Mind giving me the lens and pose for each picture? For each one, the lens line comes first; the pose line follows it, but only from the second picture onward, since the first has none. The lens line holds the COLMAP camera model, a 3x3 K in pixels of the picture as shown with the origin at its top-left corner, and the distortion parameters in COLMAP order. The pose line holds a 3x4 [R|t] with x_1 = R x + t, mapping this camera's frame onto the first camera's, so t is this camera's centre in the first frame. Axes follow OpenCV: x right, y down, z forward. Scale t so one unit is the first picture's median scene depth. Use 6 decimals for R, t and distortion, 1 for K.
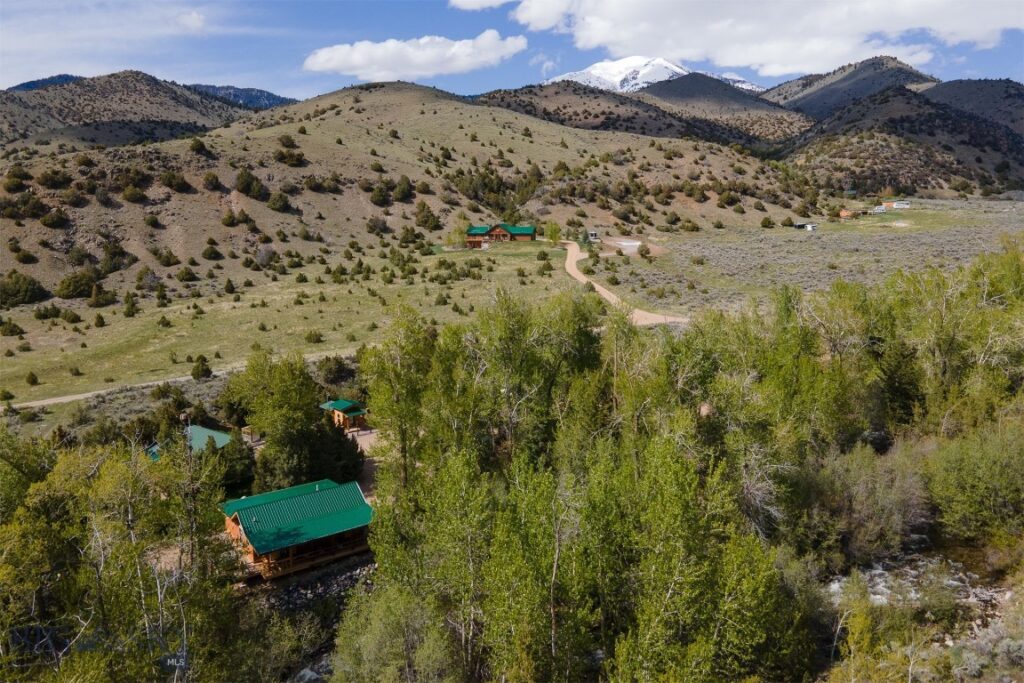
lens RADIAL K [[731.4, 0, 510.2], [0, 731.4, 318.1], [0, 0, 1]] dist [0.053631, 0.009865]
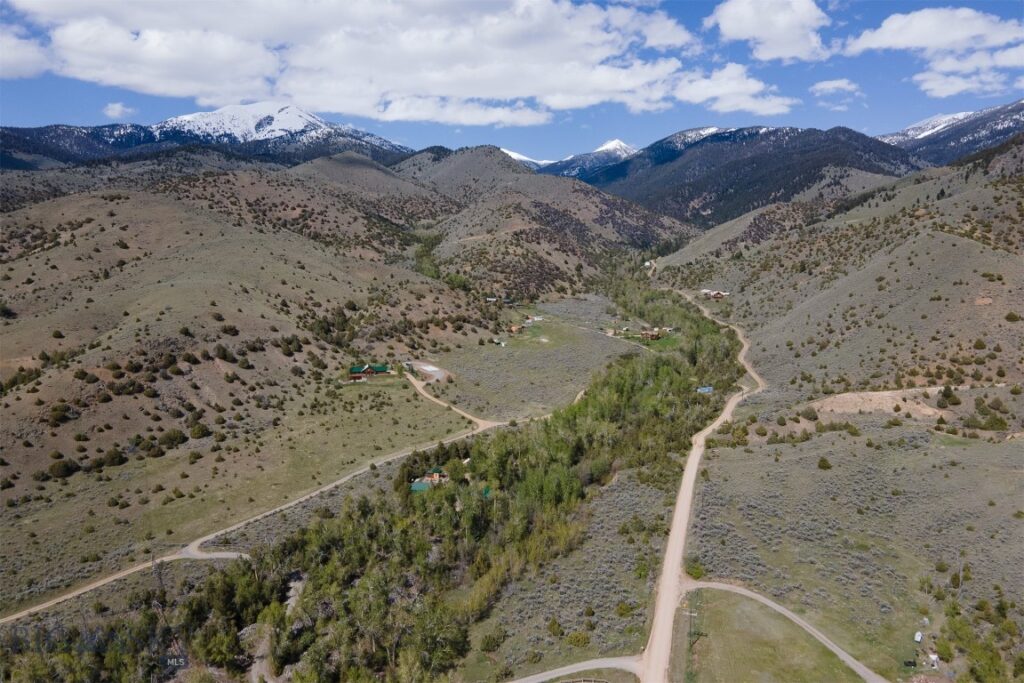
lens RADIAL K [[731.4, 0, 510.2], [0, 731.4, 318.1], [0, 0, 1]] dist [0.053631, 0.009865]
pose [[0.883463, -0.037169, 0.467024, -0.421740], [0.059503, 0.997677, -0.033159, -0.125151], [-0.464706, 0.057084, 0.883623, -0.614264]]
